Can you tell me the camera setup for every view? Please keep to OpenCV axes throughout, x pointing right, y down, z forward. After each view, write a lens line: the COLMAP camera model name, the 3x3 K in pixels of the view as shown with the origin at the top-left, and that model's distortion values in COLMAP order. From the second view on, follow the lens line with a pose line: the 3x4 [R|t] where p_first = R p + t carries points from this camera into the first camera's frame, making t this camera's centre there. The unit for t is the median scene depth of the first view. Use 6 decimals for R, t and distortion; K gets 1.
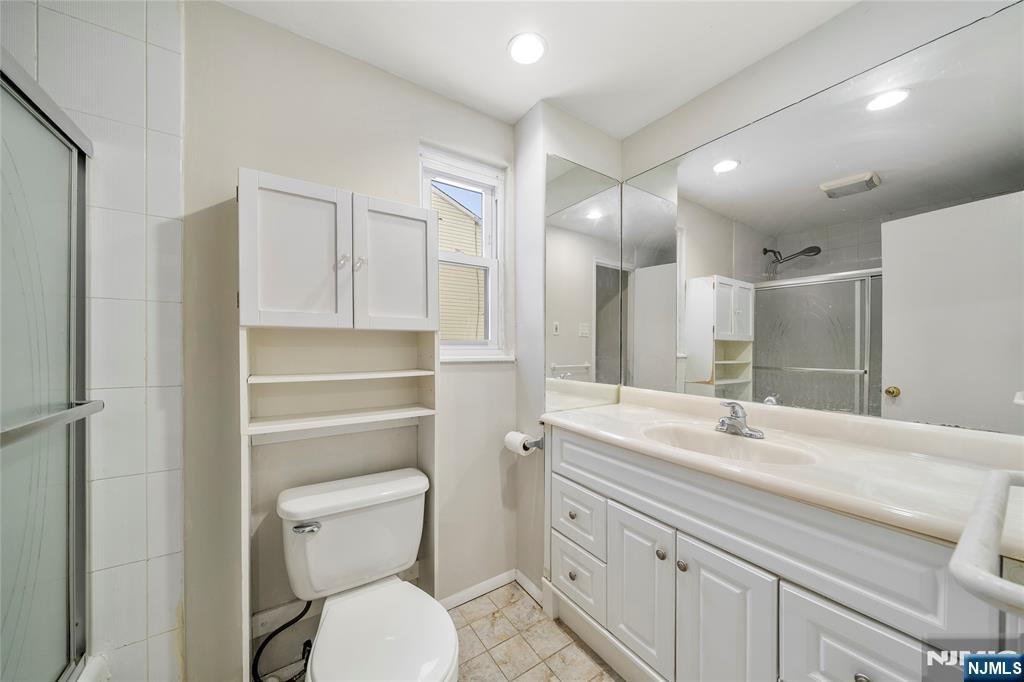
lens RADIAL K [[356.3, 0, 512.0], [0, 356.3, 341.0], [0, 0, 1]] dist [-0.011587, -0.000108]
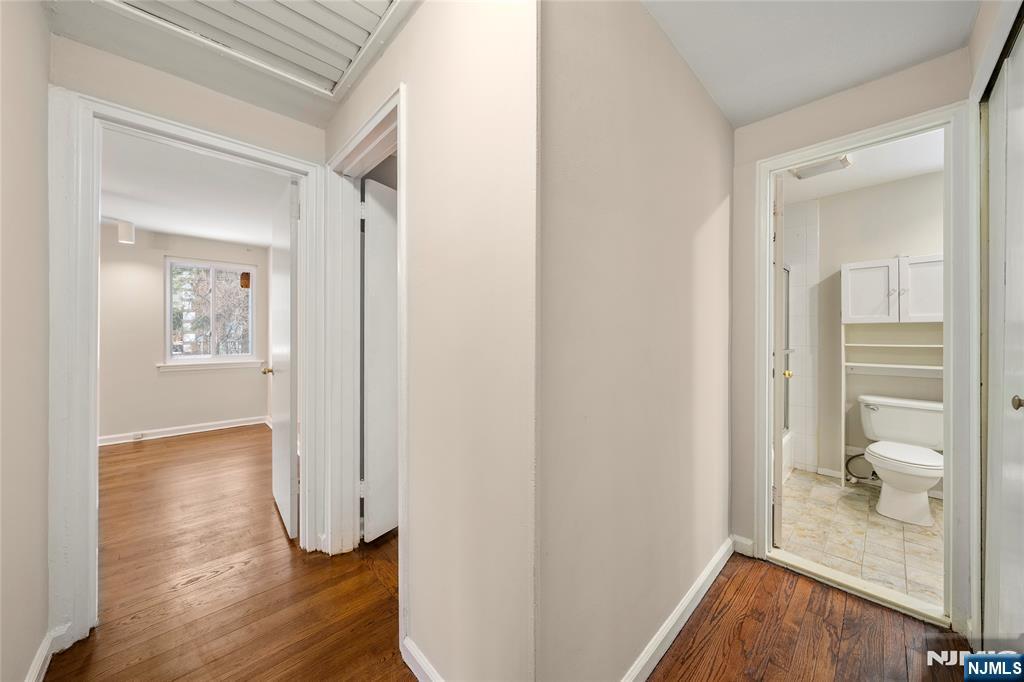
lens RADIAL K [[358.0, 0, 516.6], [0, 358.0, 337.4], [0, 0, 1]] dist [-0.000713, -0.000080]
pose [[0.178956, 0.002014, -0.983855, 1.290170], [-0.002709, 0.999995, 0.001555, 0.058397], [0.983853, 0.002388, 0.178960, -1.687353]]
